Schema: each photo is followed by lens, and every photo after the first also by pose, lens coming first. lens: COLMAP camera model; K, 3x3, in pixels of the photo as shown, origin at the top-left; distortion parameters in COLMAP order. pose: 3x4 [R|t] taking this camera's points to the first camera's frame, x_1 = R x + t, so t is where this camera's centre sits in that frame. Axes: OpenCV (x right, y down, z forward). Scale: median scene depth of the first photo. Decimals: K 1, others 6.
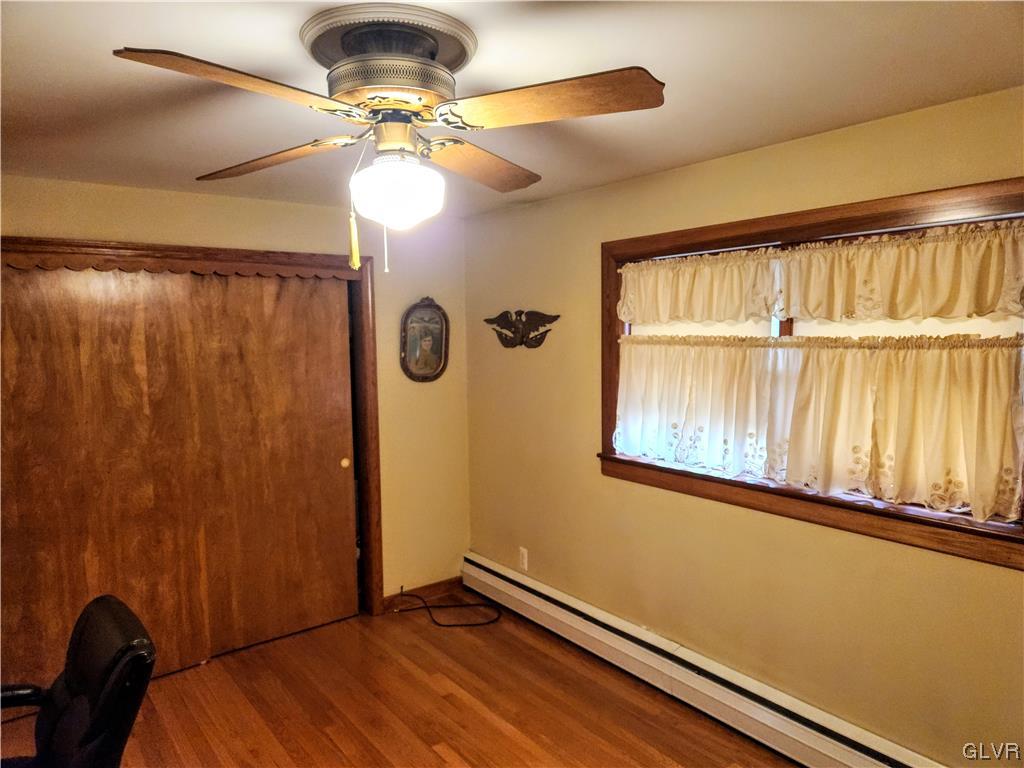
lens RADIAL K [[684.8, 0, 507.2], [0, 684.8, 382.8], [0, 0, 1]] dist [0.057653, -0.036830]
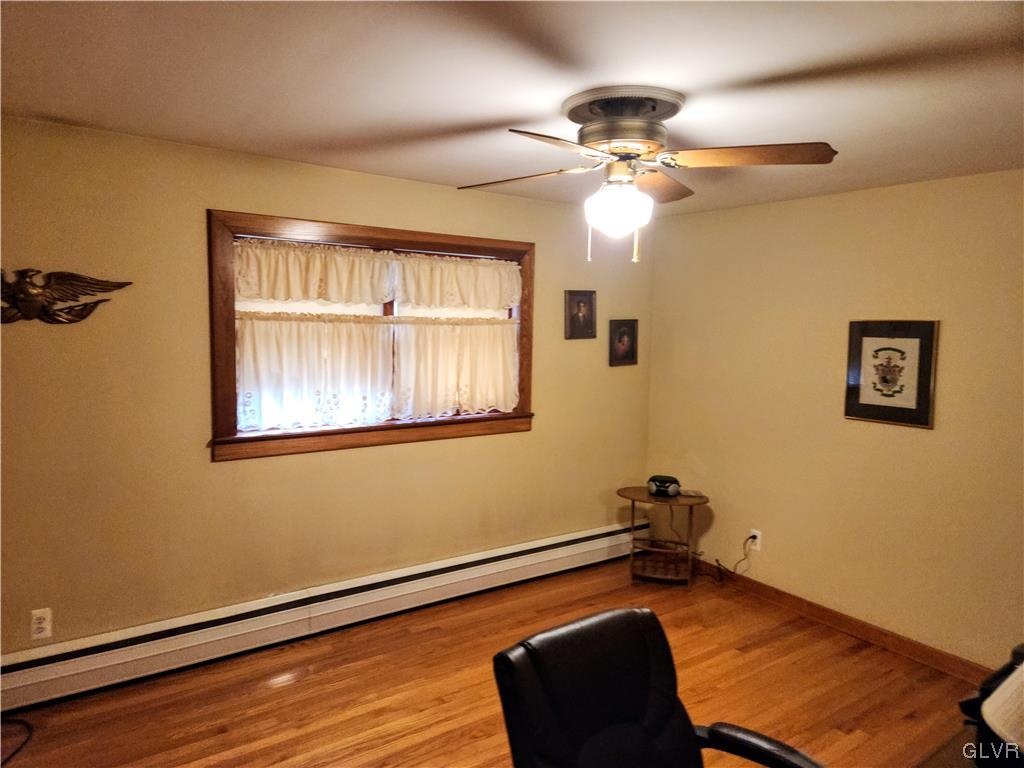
lens RADIAL K [[684.8, 0, 507.2], [0, 684.8, 382.8], [0, 0, 1]] dist [0.057653, -0.036830]
pose [[0.031293, -0.075879, 0.996626, -0.873252], [0.058809, 0.995527, 0.073949, -0.019631], [-0.997779, 0.056296, 0.035615, 0.646499]]
